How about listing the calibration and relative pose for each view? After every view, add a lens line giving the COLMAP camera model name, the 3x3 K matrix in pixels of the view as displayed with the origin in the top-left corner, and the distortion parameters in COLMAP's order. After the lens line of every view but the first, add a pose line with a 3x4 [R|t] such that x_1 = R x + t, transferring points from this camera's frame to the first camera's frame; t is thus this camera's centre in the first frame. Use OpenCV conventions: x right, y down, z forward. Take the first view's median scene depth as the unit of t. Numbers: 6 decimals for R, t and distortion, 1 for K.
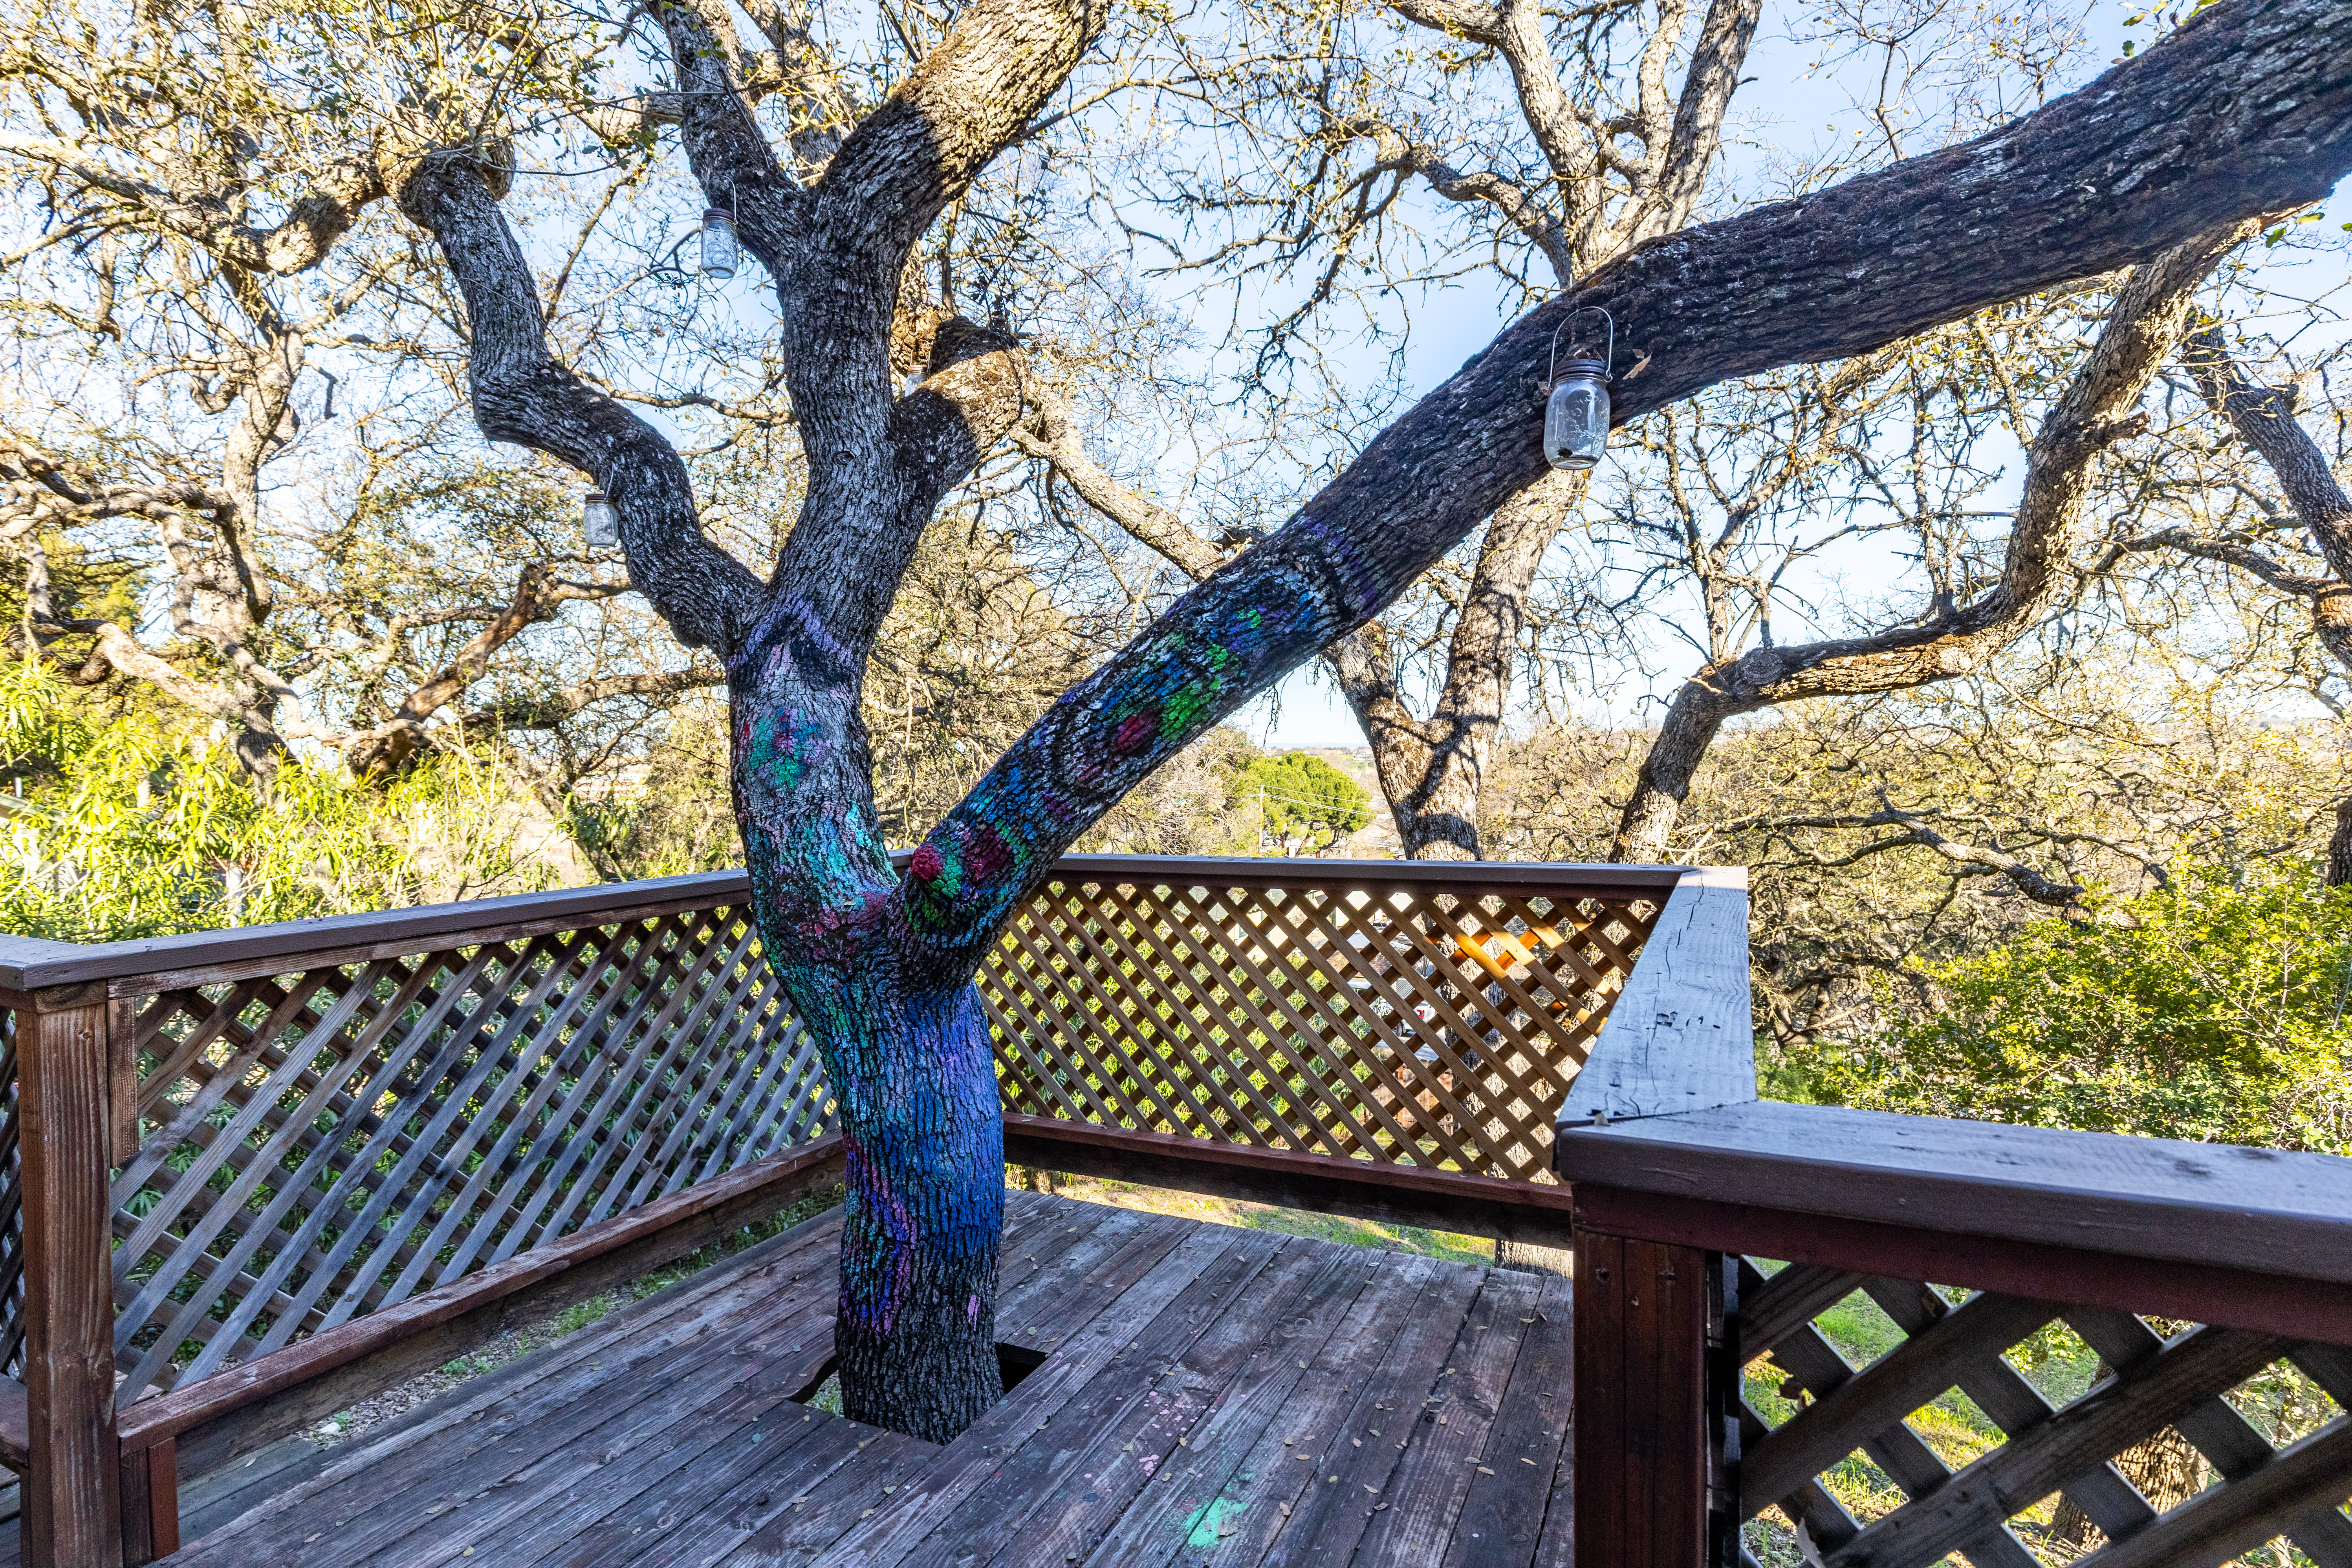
lens RADIAL K [[1180.0, 0, 1178.8], [0, 1180.0, 785.4], [0, 0, 1]] dist [0.002000, 0.000779]
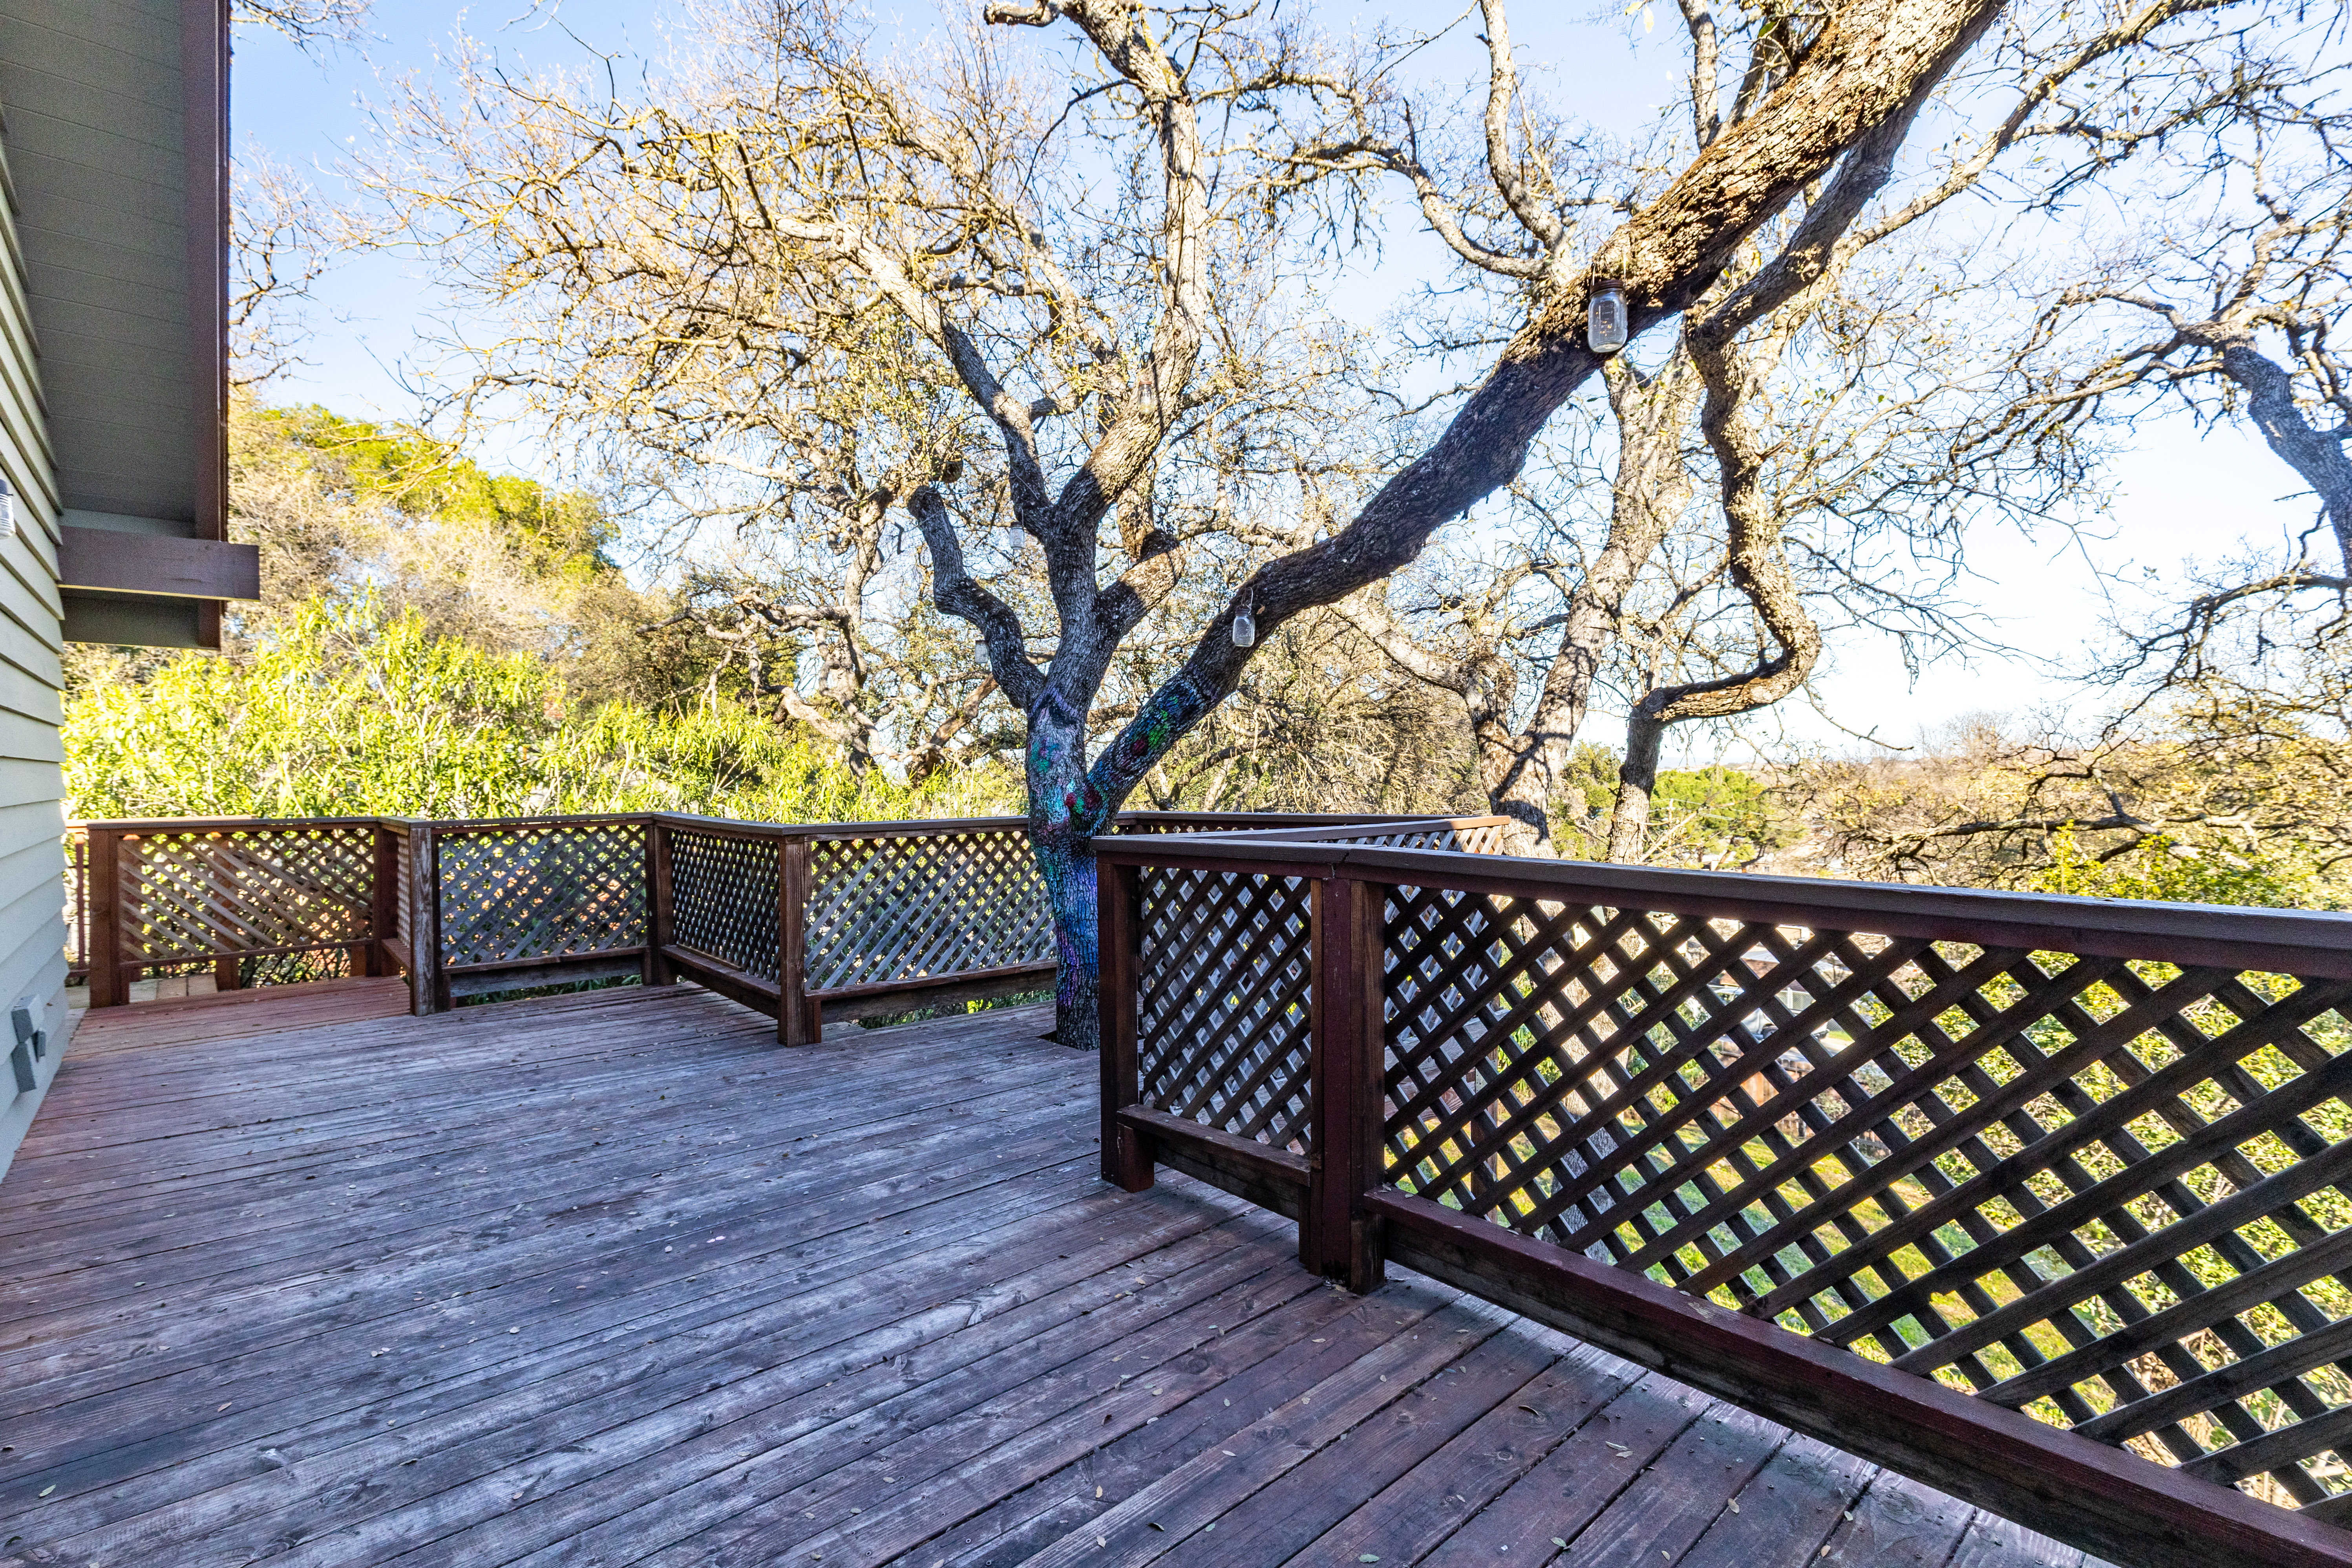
lens RADIAL K [[1060.7, 0, 1196.9], [0, 1060.7, 788.9], [0, 0, 1]] dist [0.000674, -0.002282]
pose [[0.936270, 0.005115, -0.351243, 0.303729], [-0.007957, 0.999946, -0.006648, 0.021008], [0.351190, 0.009019, 0.936261, -0.367271]]
